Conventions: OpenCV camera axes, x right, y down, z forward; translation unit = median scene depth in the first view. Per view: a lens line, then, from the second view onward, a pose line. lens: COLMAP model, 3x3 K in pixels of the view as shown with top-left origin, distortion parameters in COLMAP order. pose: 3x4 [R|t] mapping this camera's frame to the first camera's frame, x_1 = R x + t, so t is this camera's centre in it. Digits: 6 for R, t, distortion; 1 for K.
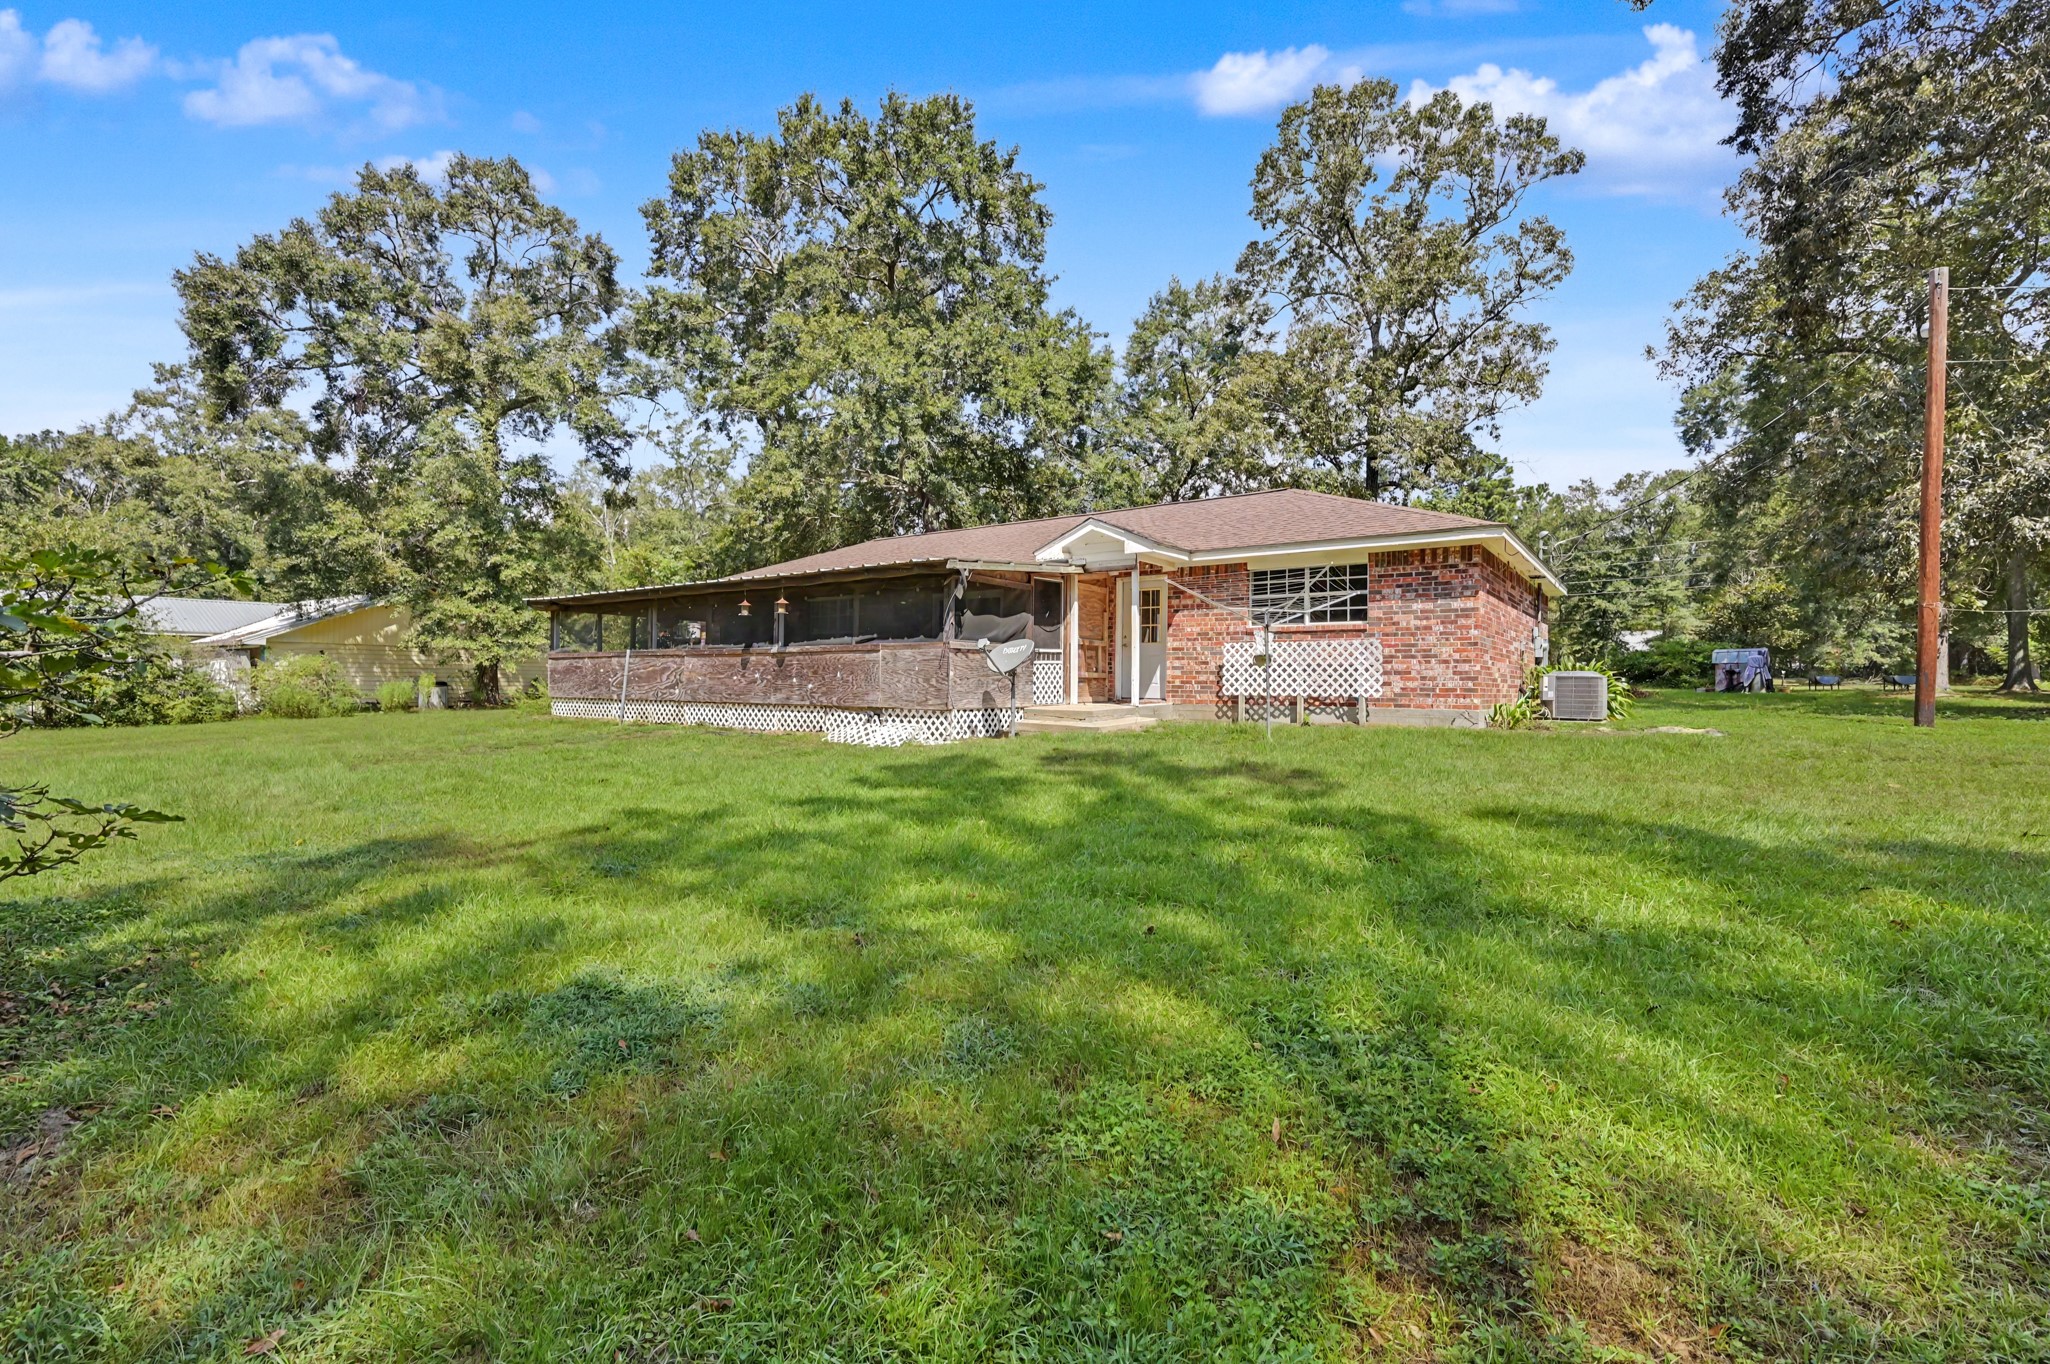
lens RADIAL K [[872.7, 0, 1021.7], [0, 872.7, 688.3], [0, 0, 1]] dist [-0.001955, -0.000147]
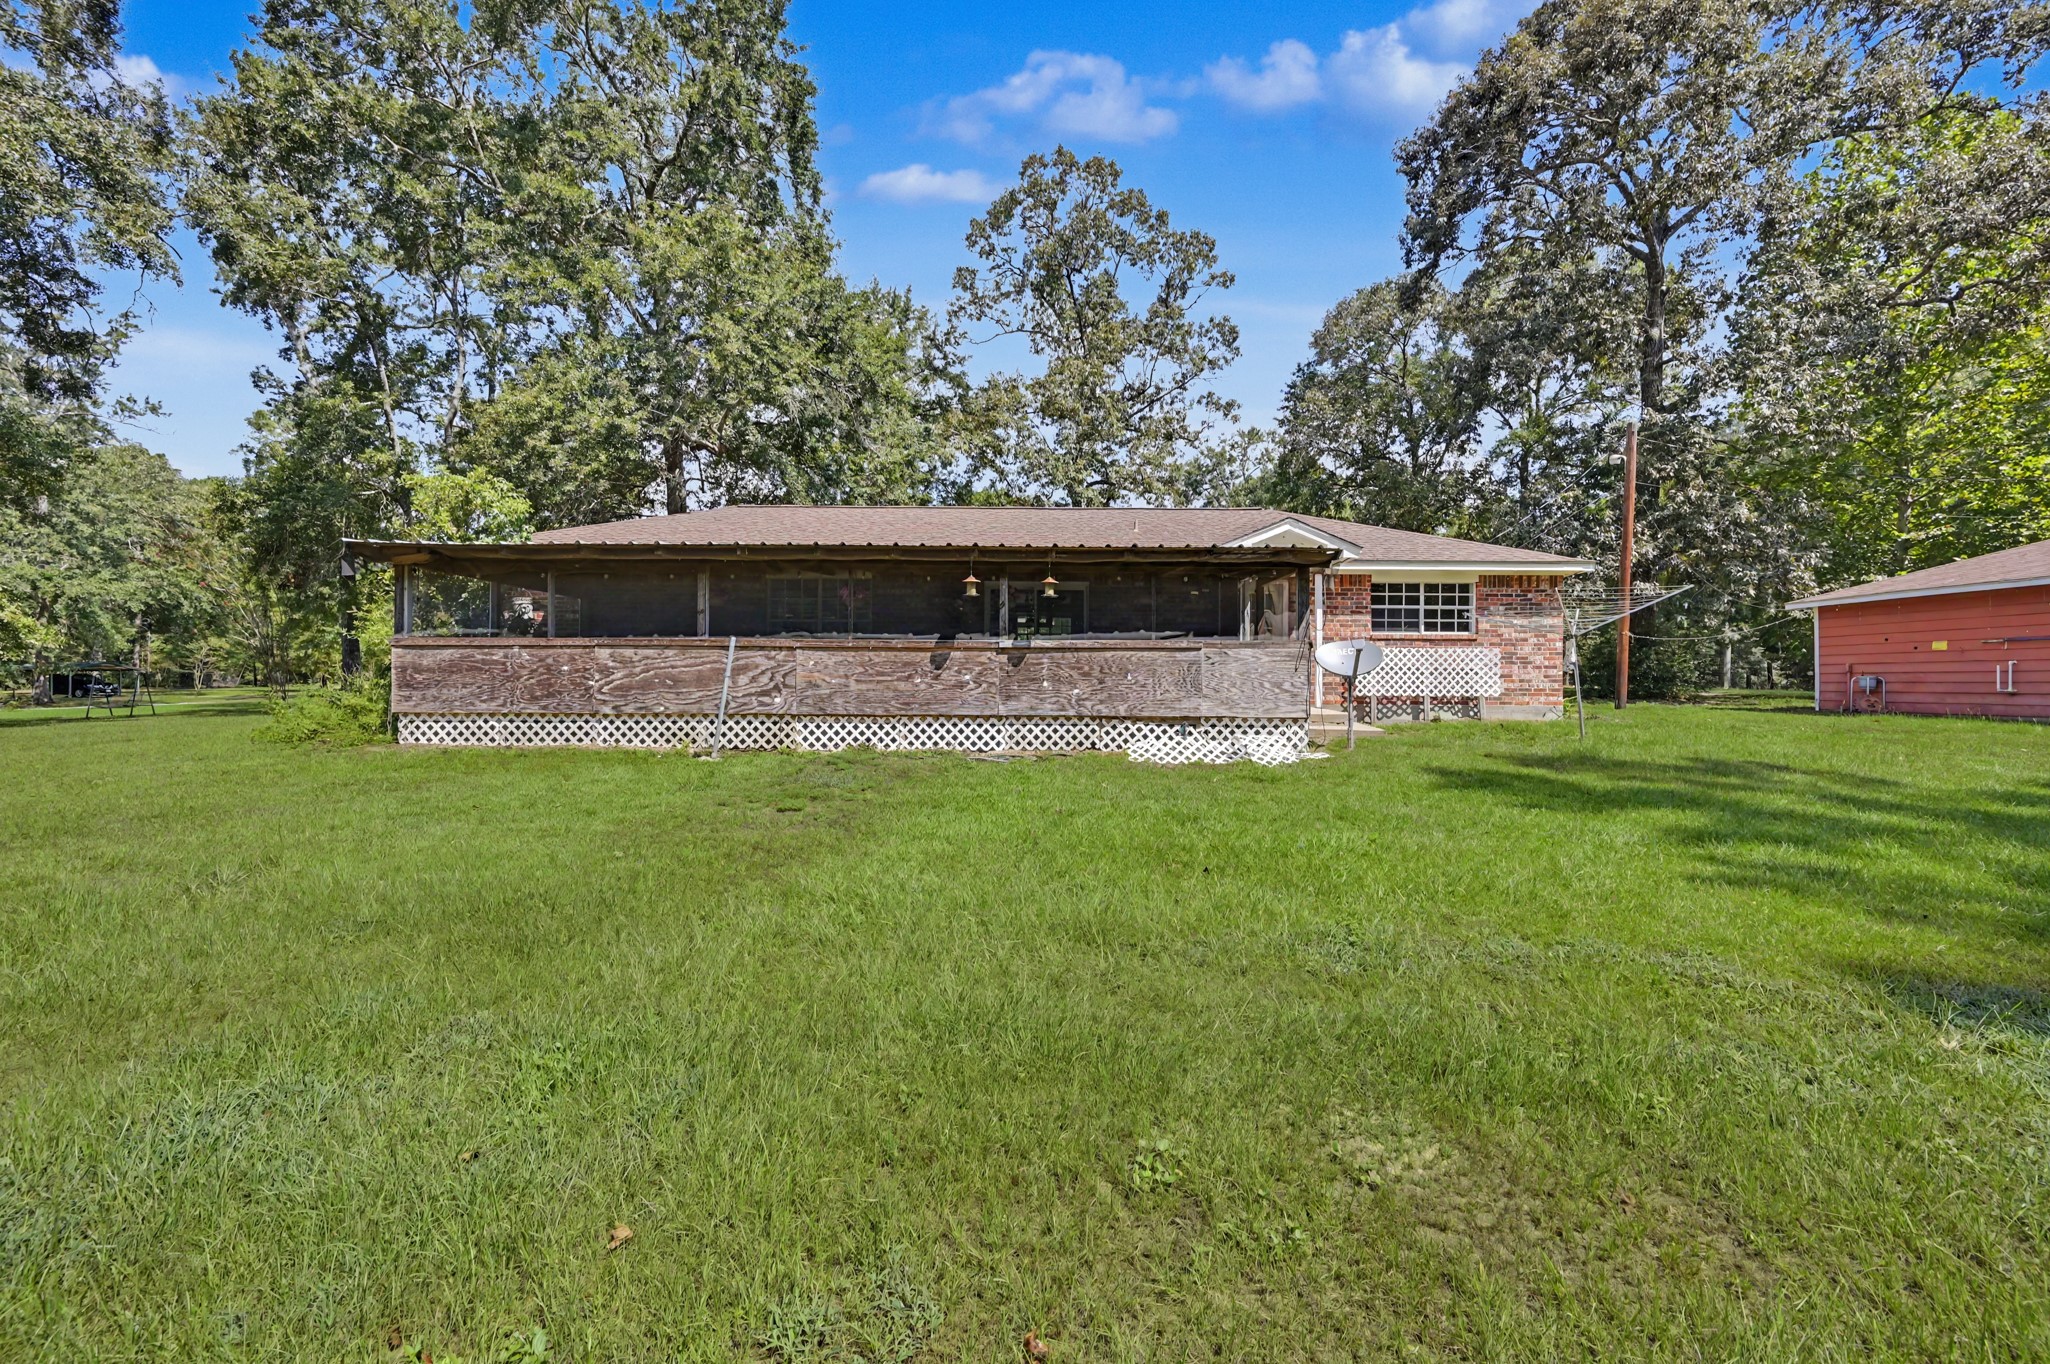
lens RADIAL K [[807.0, 0, 1024.6], [0, 807.0, 675.1], [0, 0, 1]] dist [-0.002932, -0.000237]
pose [[0.807829, 0.001282, 0.589416, -0.715726], [0.005742, 0.999933, -0.010045, -0.010719], [-0.589389, 0.011499, 0.807767, 0.455180]]
